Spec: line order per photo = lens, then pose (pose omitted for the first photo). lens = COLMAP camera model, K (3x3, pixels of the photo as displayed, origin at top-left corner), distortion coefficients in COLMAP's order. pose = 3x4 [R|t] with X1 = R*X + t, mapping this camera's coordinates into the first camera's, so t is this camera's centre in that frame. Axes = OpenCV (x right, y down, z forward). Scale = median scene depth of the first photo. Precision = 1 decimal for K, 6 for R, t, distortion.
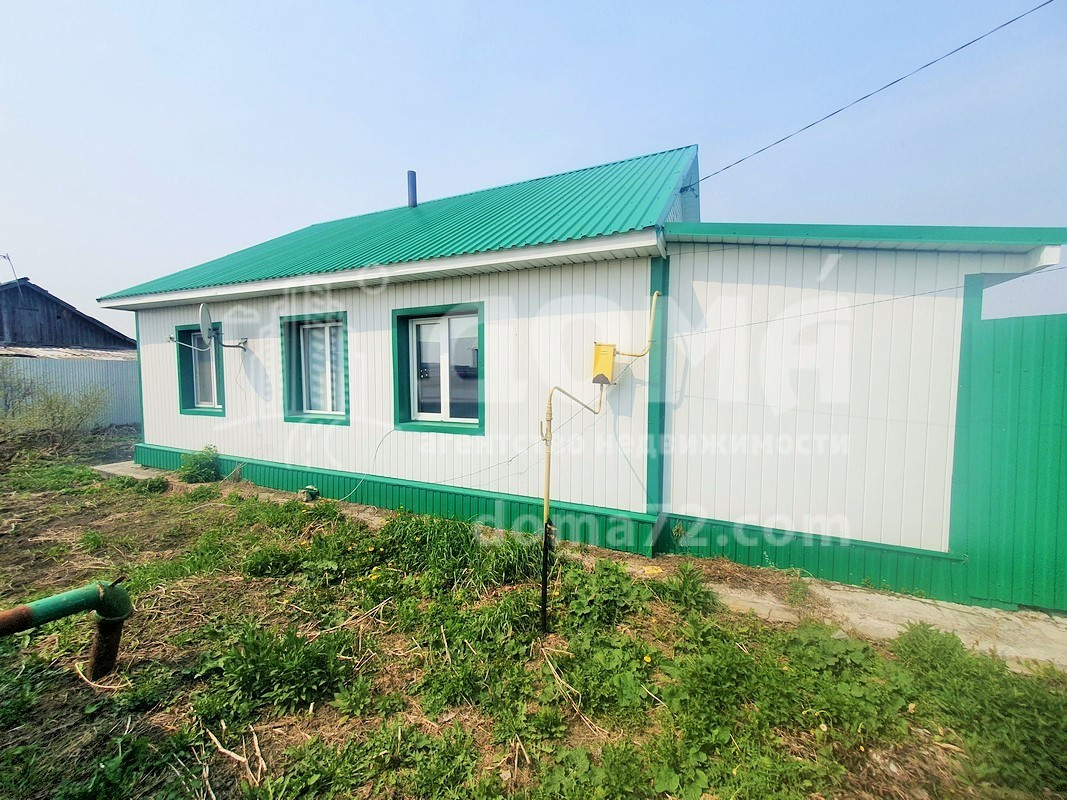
lens RADIAL K [[420.0, 0, 532.6], [0, 420.0, 396.6], [0, 0, 1]] dist [0.009928, 0.000299]
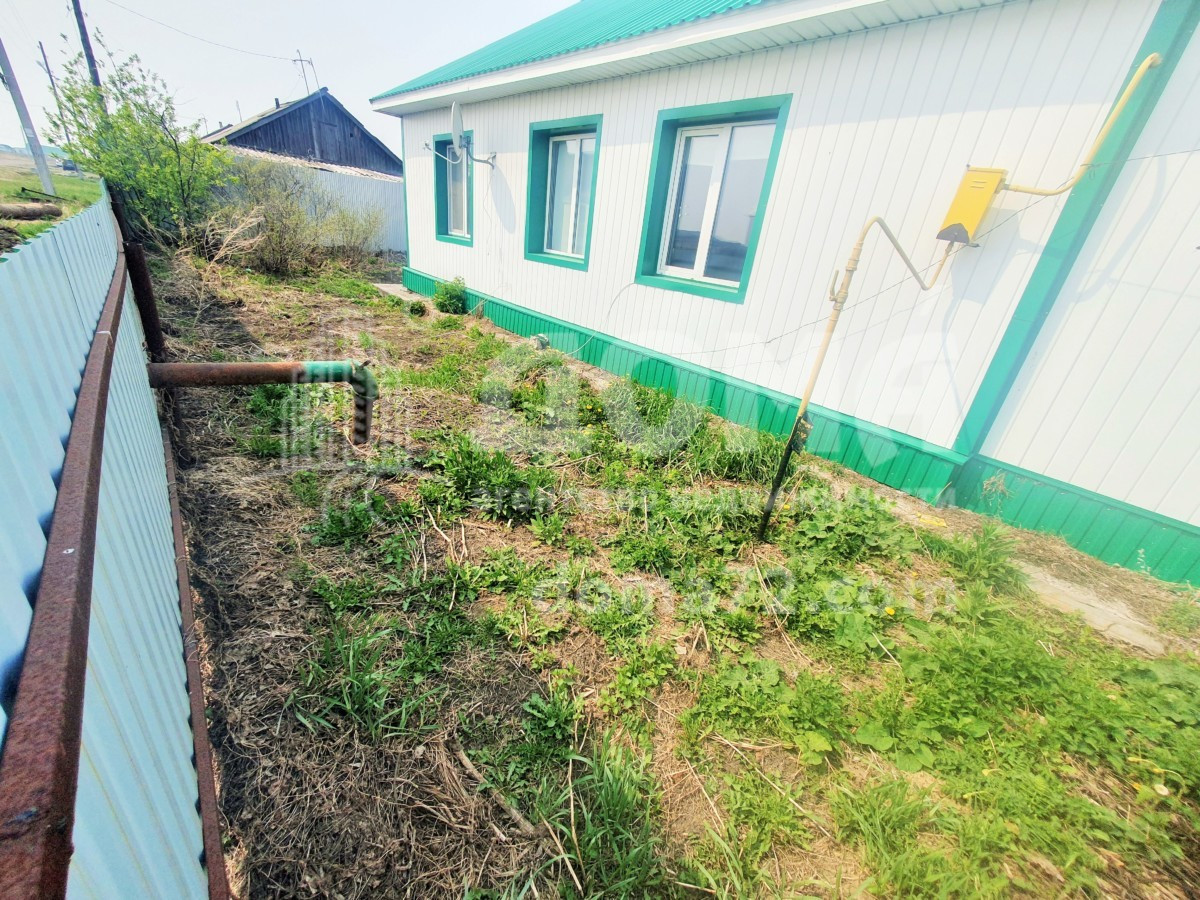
lens RADIAL K [[472.4, 0, 598.5], [0, 472.4, 451.5], [0, 0, 1]] dist [0.009928, 0.000299]
pose [[0.908552, 0.262895, -0.324684, -0.003582], [-0.136286, 0.921174, 0.364505, 0.085404], [0.394917, -0.286922, 0.872764, 0.091156]]
